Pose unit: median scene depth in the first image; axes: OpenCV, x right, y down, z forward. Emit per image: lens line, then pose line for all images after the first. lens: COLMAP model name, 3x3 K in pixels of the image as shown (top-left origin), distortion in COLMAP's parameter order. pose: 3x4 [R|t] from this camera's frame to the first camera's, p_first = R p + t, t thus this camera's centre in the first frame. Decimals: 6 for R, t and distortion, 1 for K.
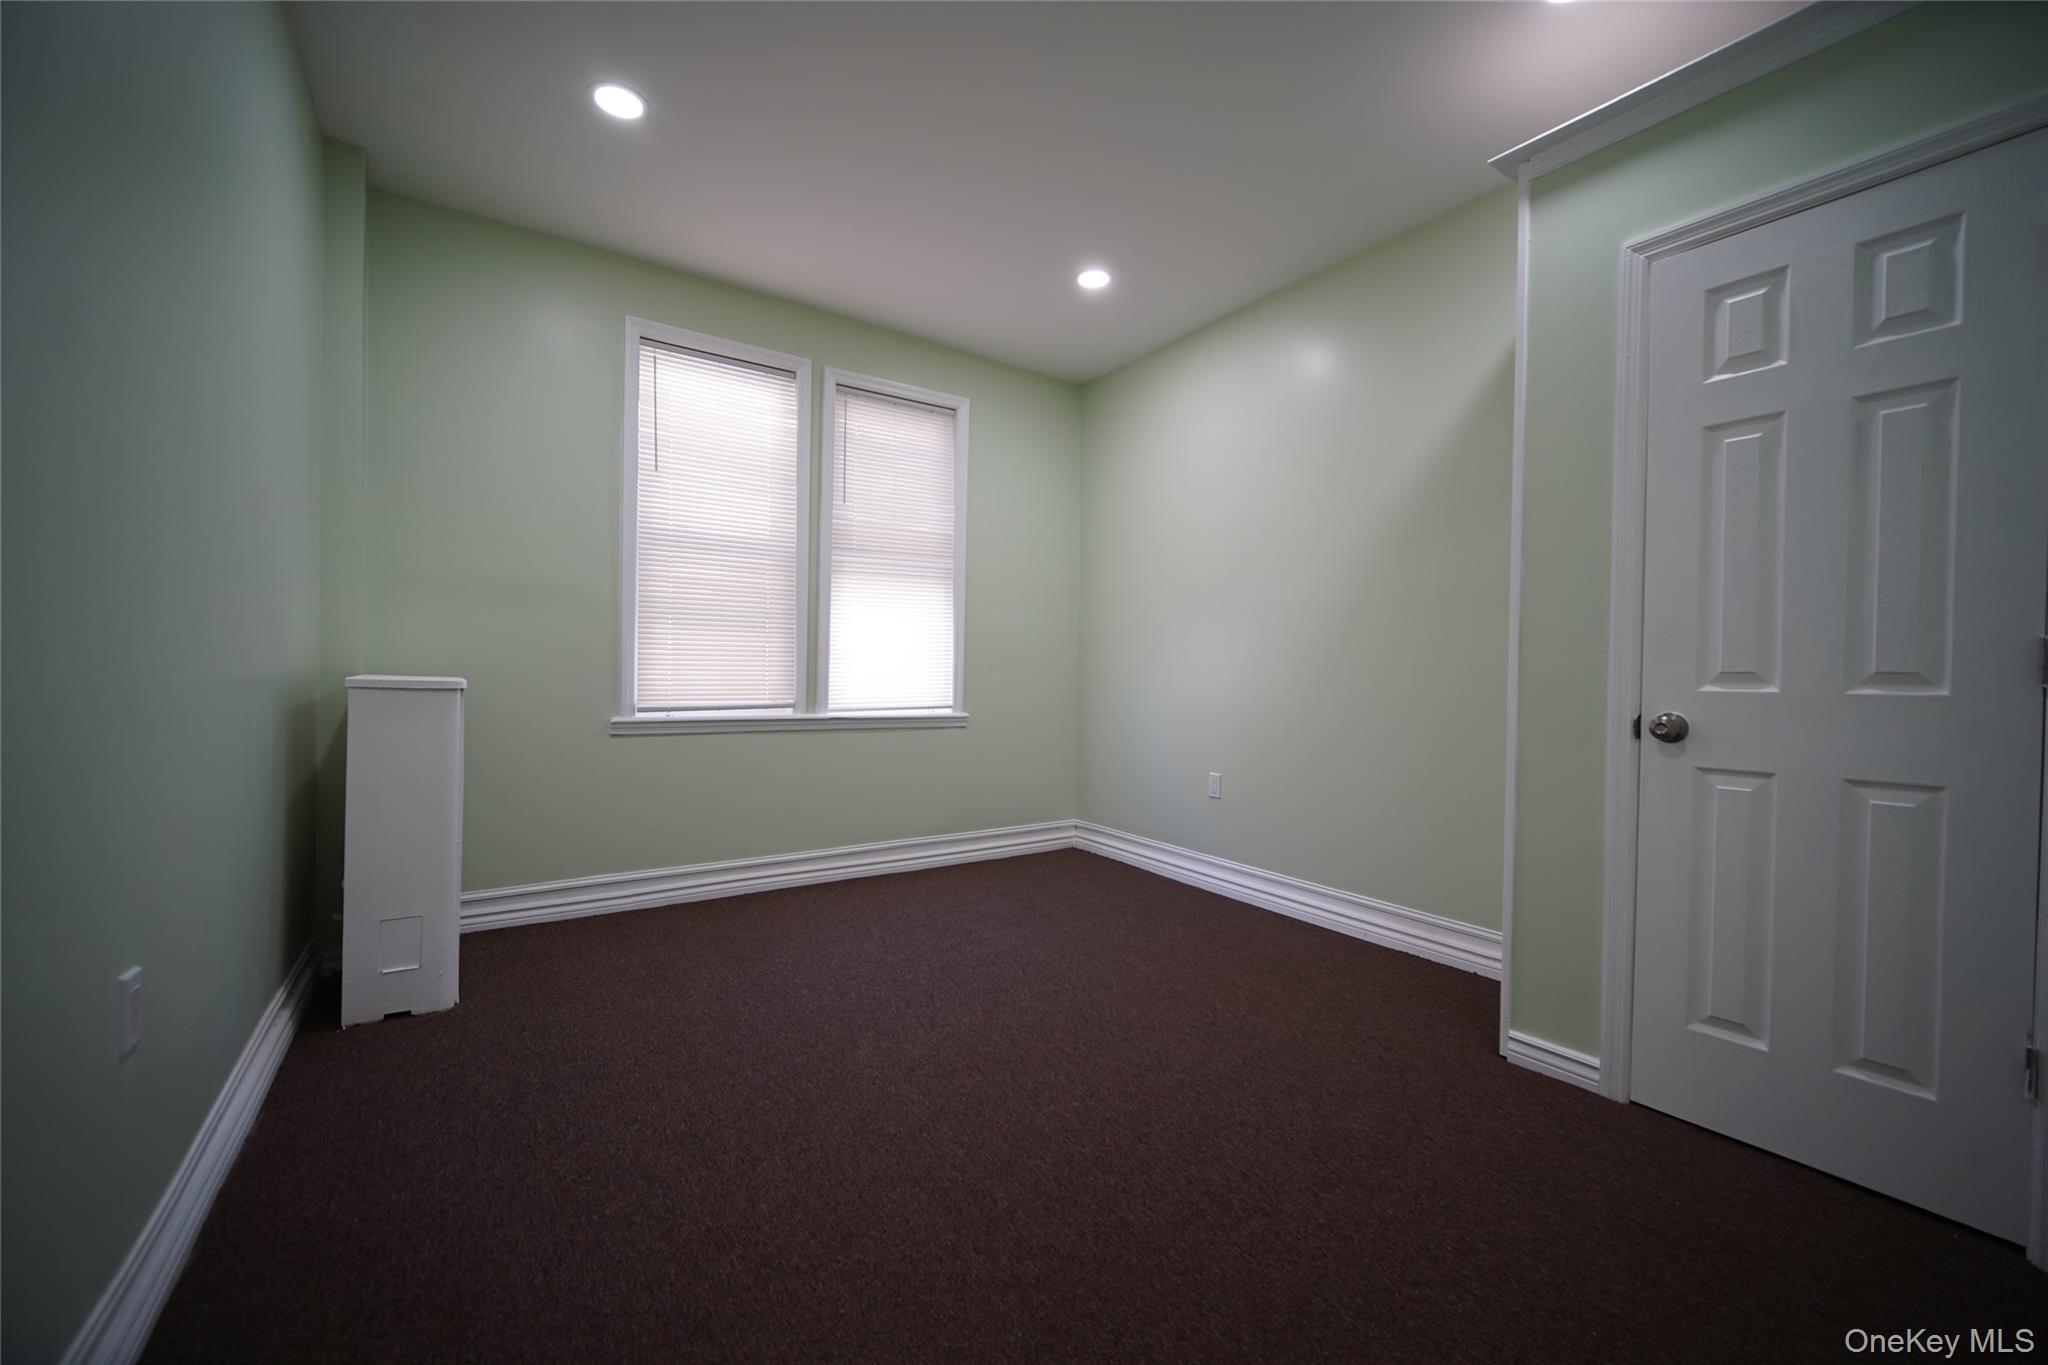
lens RADIAL K [[810.7, 0, 1039.7], [0, 810.7, 685.5], [0, 0, 1]] dist [-0.003316, -0.000553]
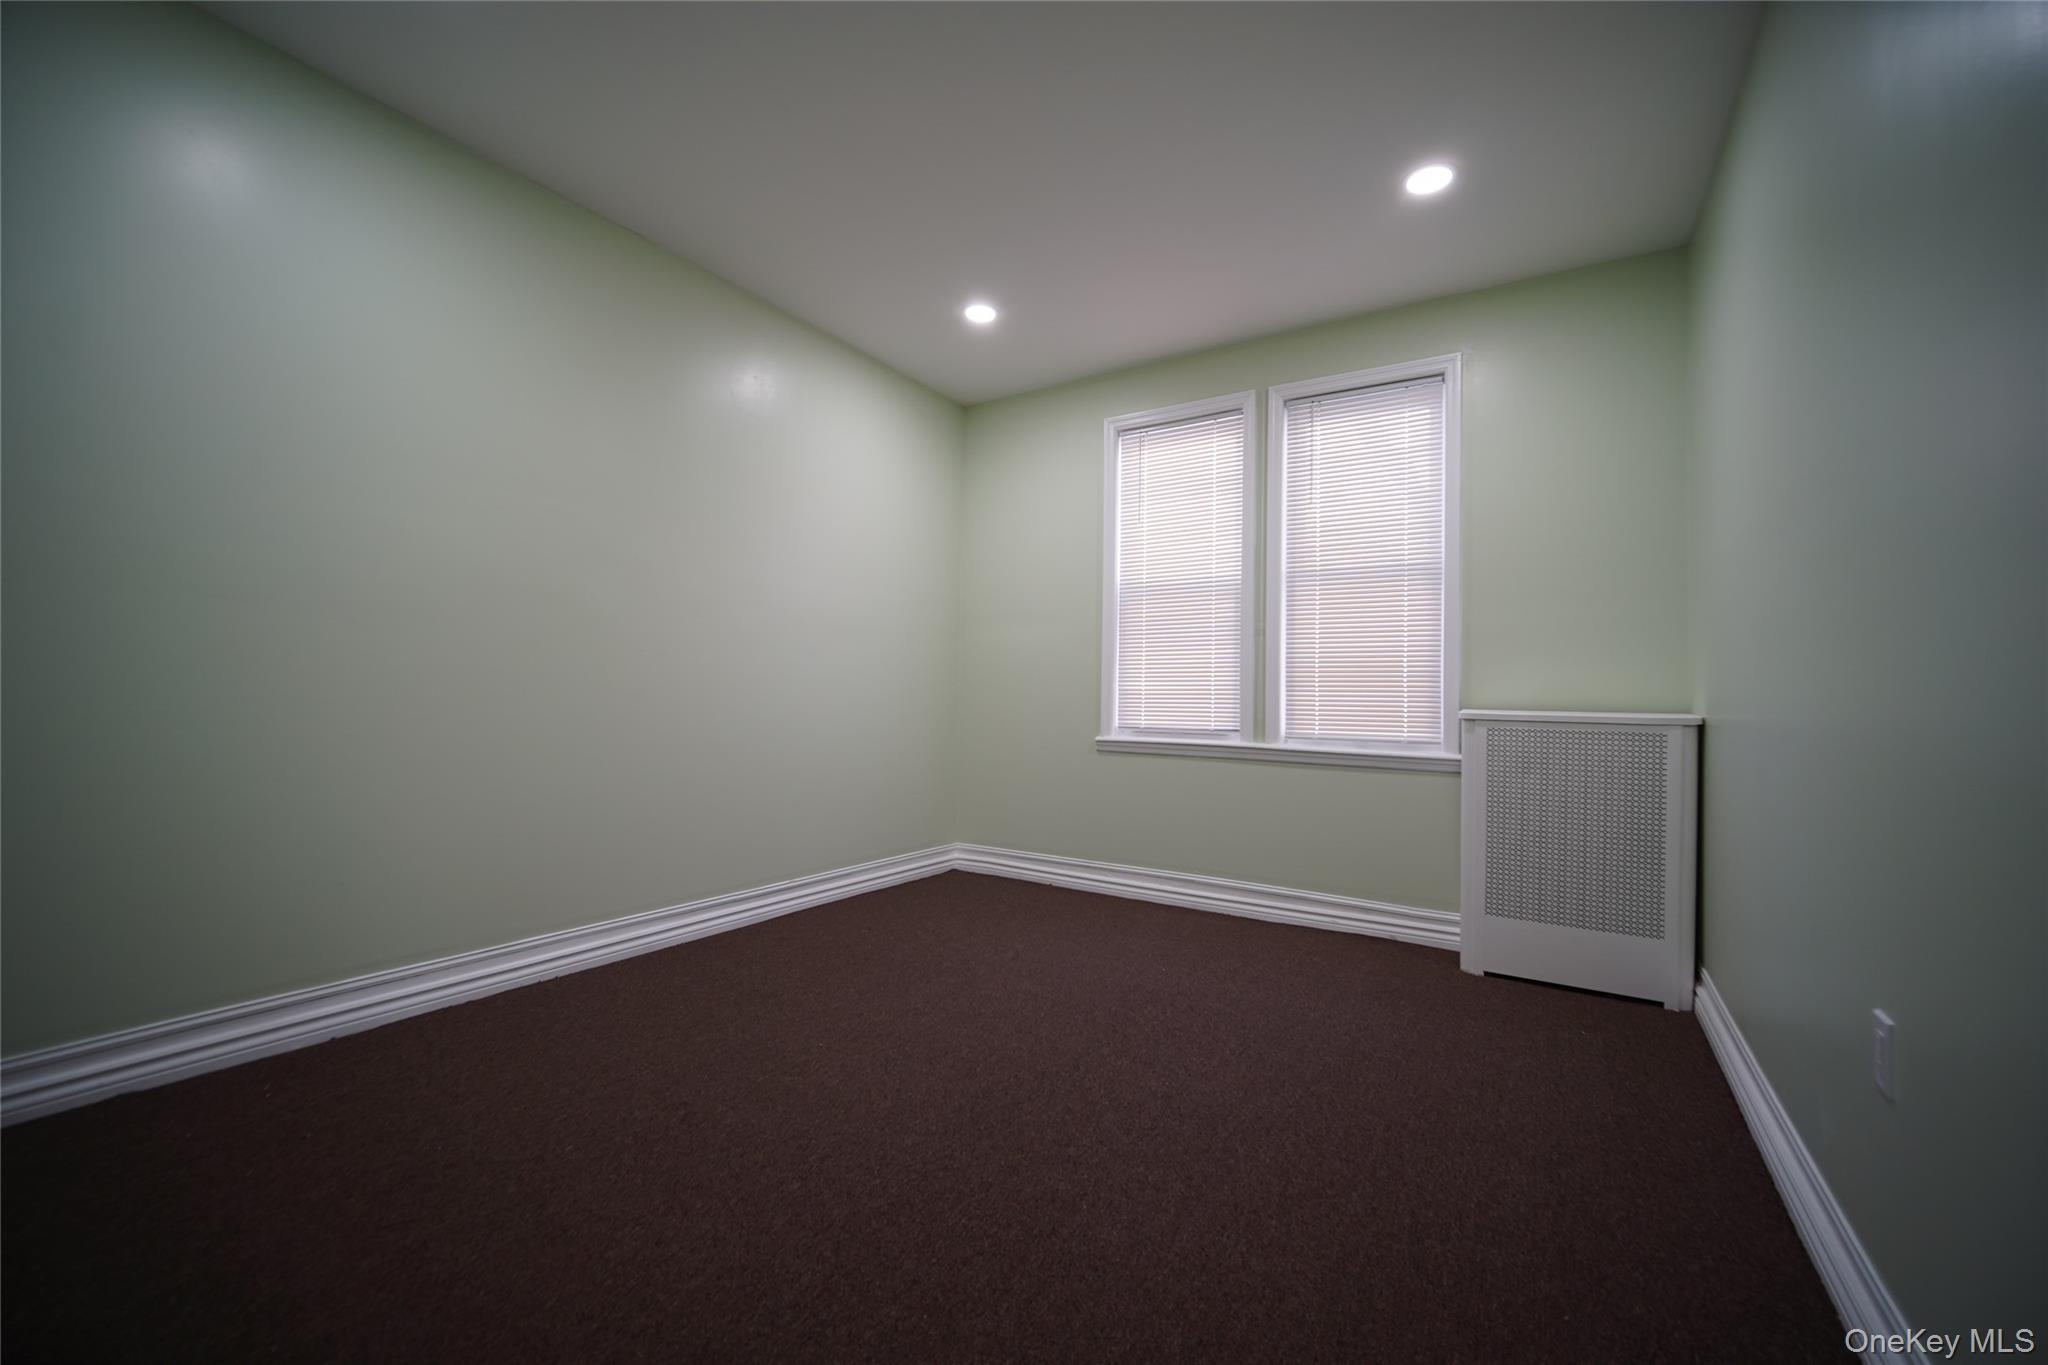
lens RADIAL K [[810.7, 0, 1035.2], [0, 810.7, 683.9], [0, 0, 1]] dist [-0.003316, -0.000553]
pose [[0.369585, -0.022482, -0.928925, 0.475621], [-0.023256, 0.999170, -0.033435, 0.002113], [0.928906, 0.033960, 0.368756, 0.341182]]
